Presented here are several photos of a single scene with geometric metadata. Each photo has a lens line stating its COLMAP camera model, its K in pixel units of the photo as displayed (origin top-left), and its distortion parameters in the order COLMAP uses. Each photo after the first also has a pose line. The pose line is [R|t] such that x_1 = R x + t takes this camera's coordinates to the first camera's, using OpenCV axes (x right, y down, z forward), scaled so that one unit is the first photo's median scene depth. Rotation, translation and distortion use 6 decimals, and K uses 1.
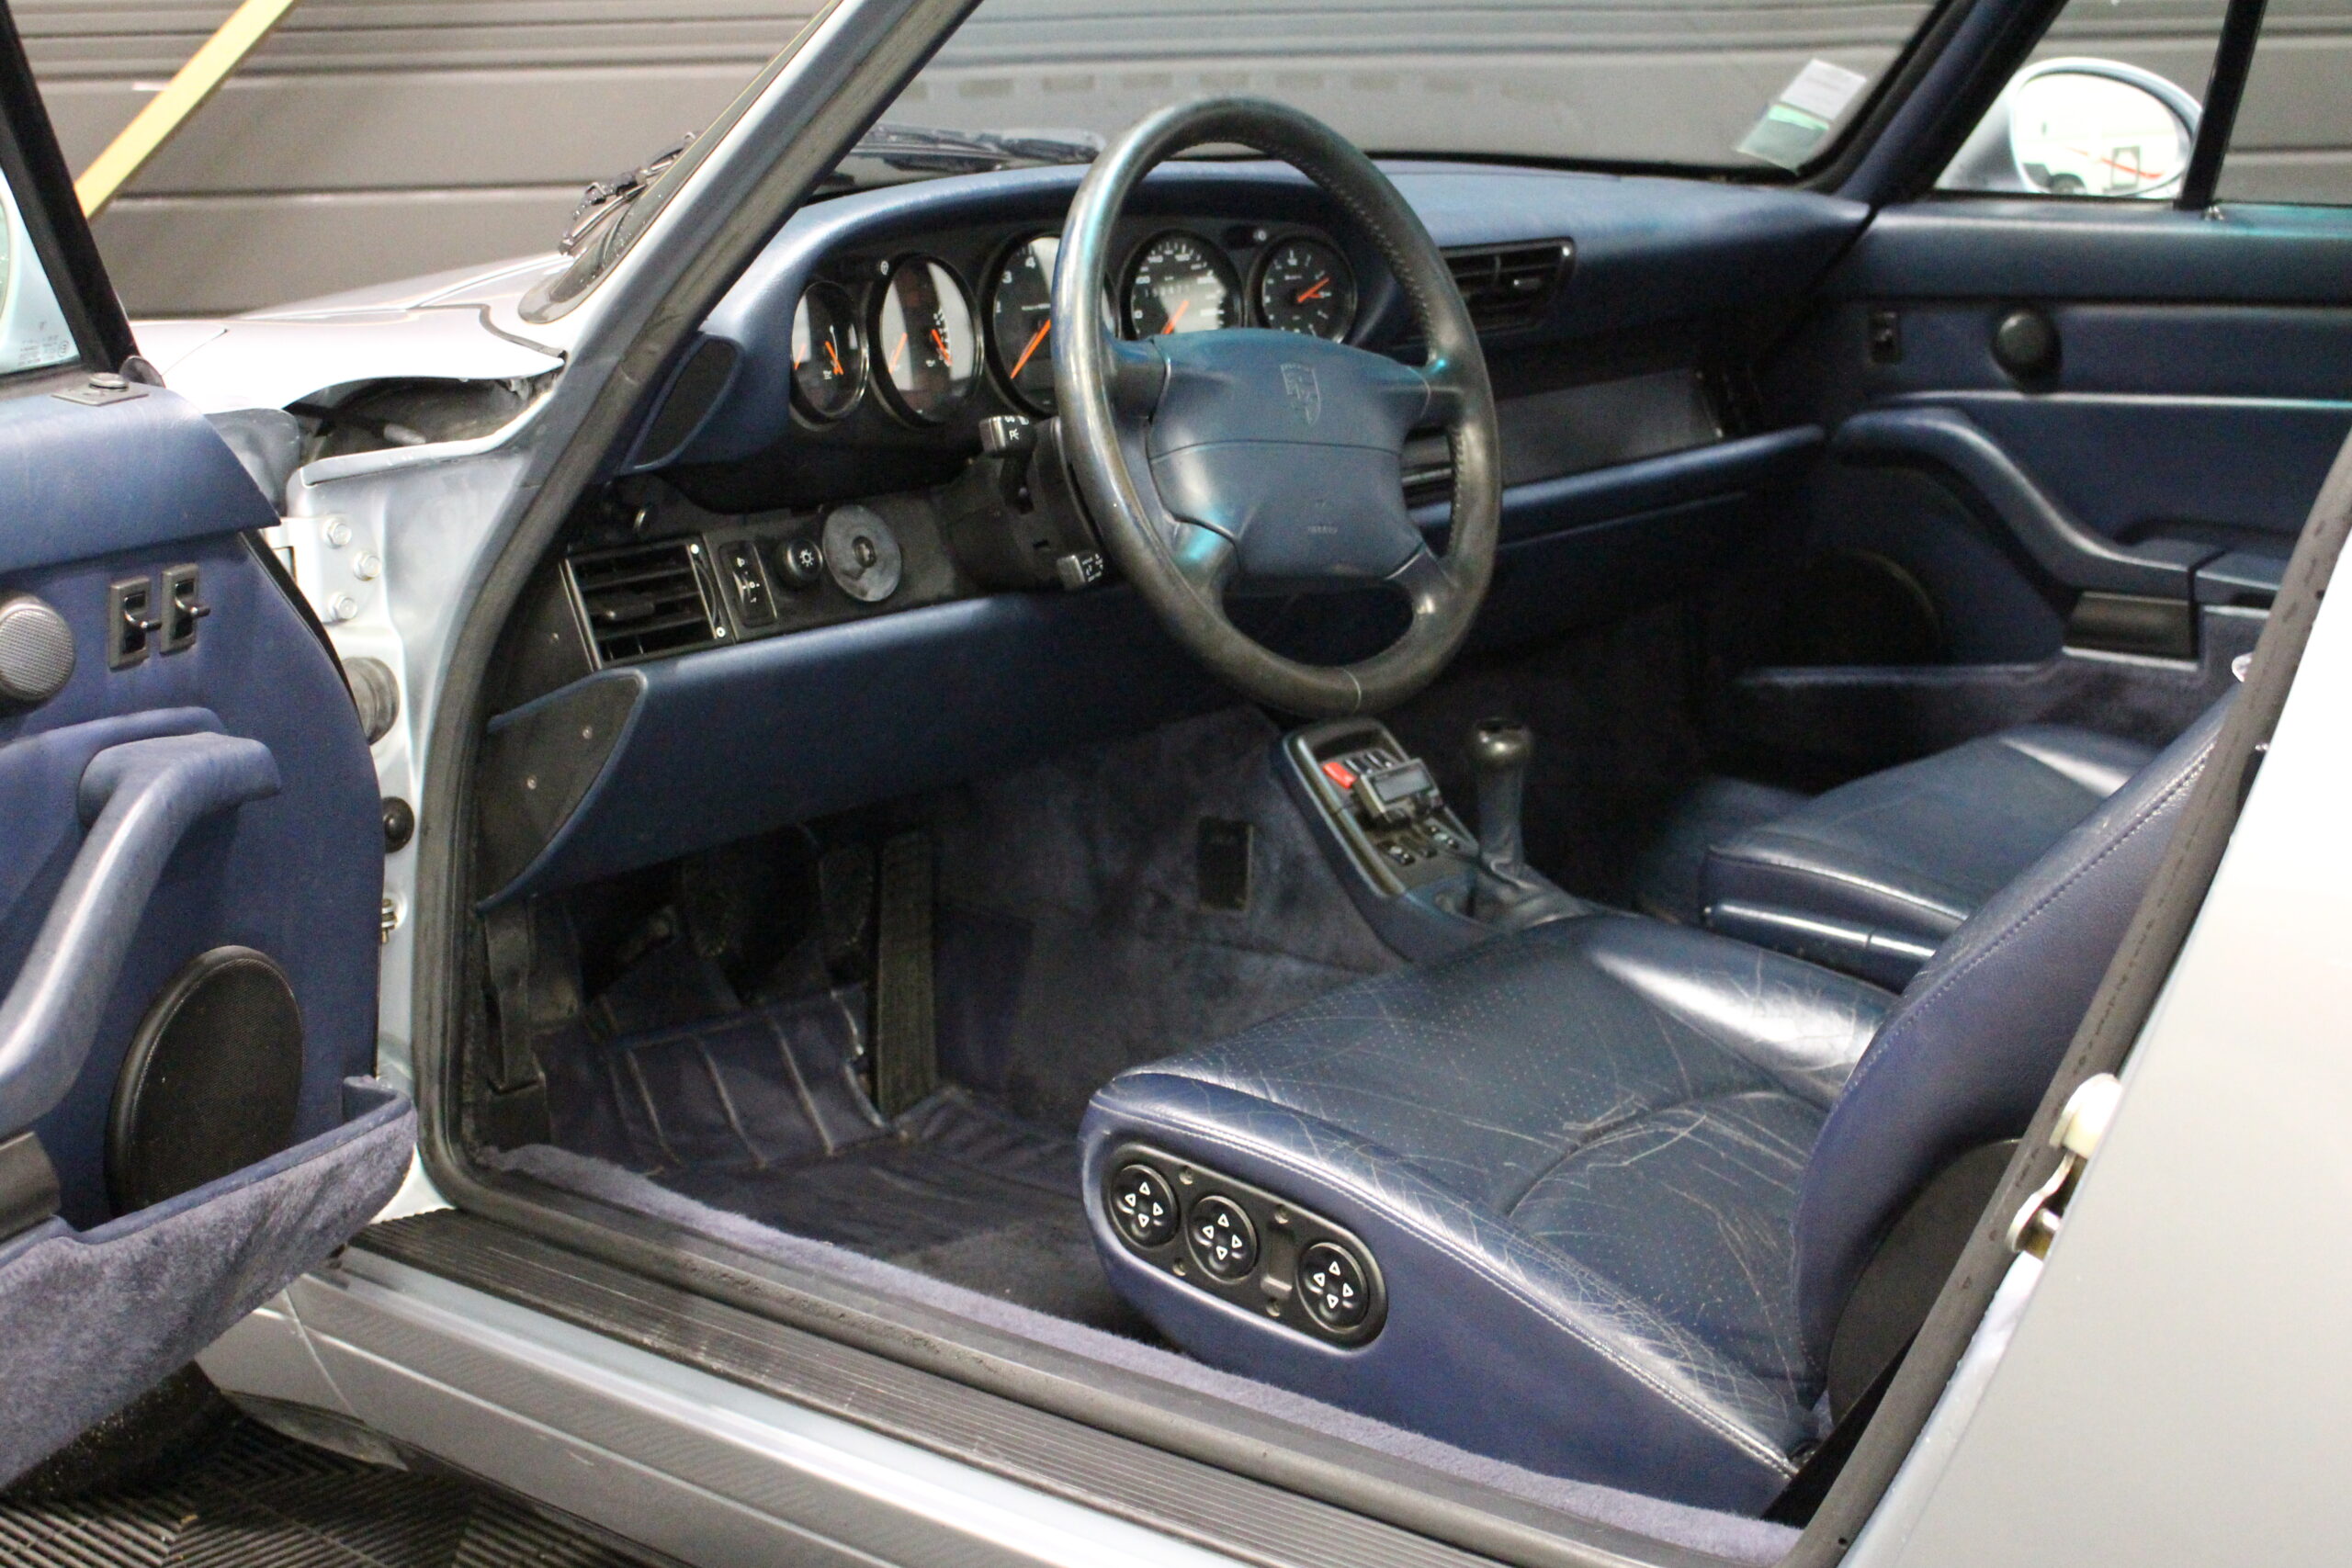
lens RADIAL K [[2130.2, 0, 1171.8], [0, 2130.2, 796.7], [0, 0, 1]] dist [-0.043130, -0.005906]
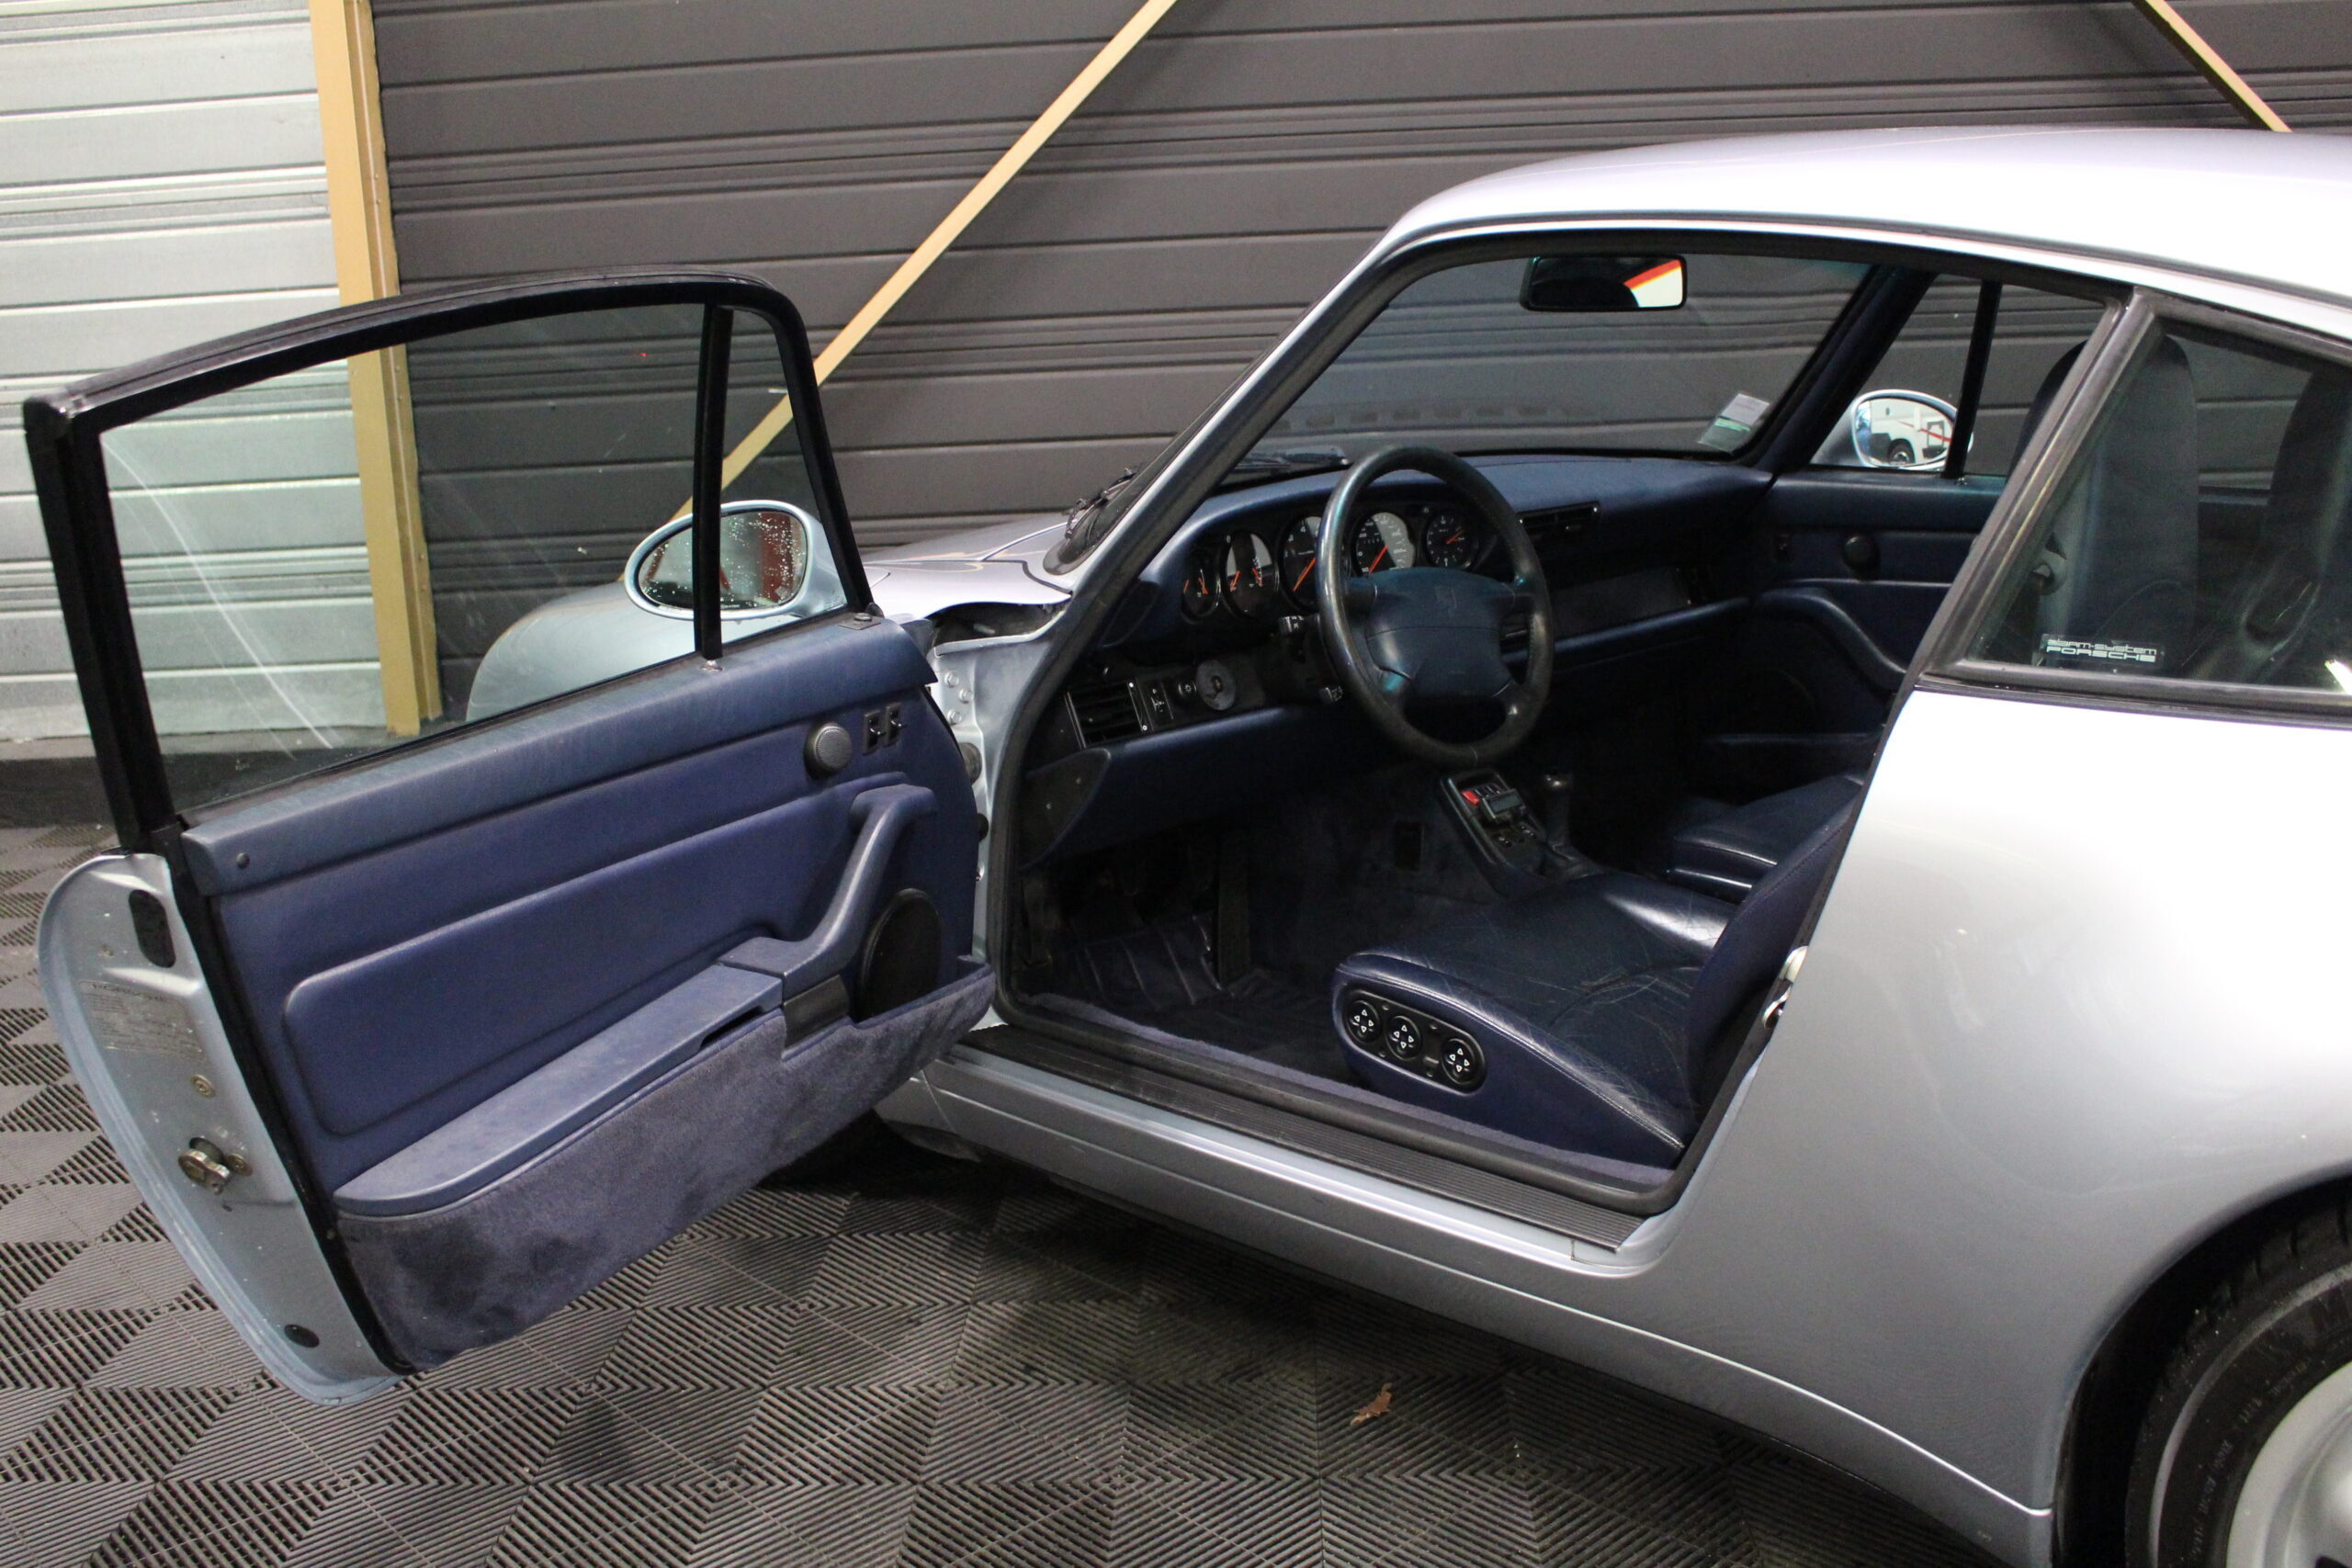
lens RADIAL K [[2382.5, 0, 1171.3], [0, 2382.5, 786.0], [0, 0, 1]] dist [-0.137295, 0.000000]
pose [[0.994938, -0.002680, -0.100455, 0.030031], [0.004200, 0.999880, 0.014916, -0.056908], [0.100403, -0.015263, 0.994830, -1.165415]]
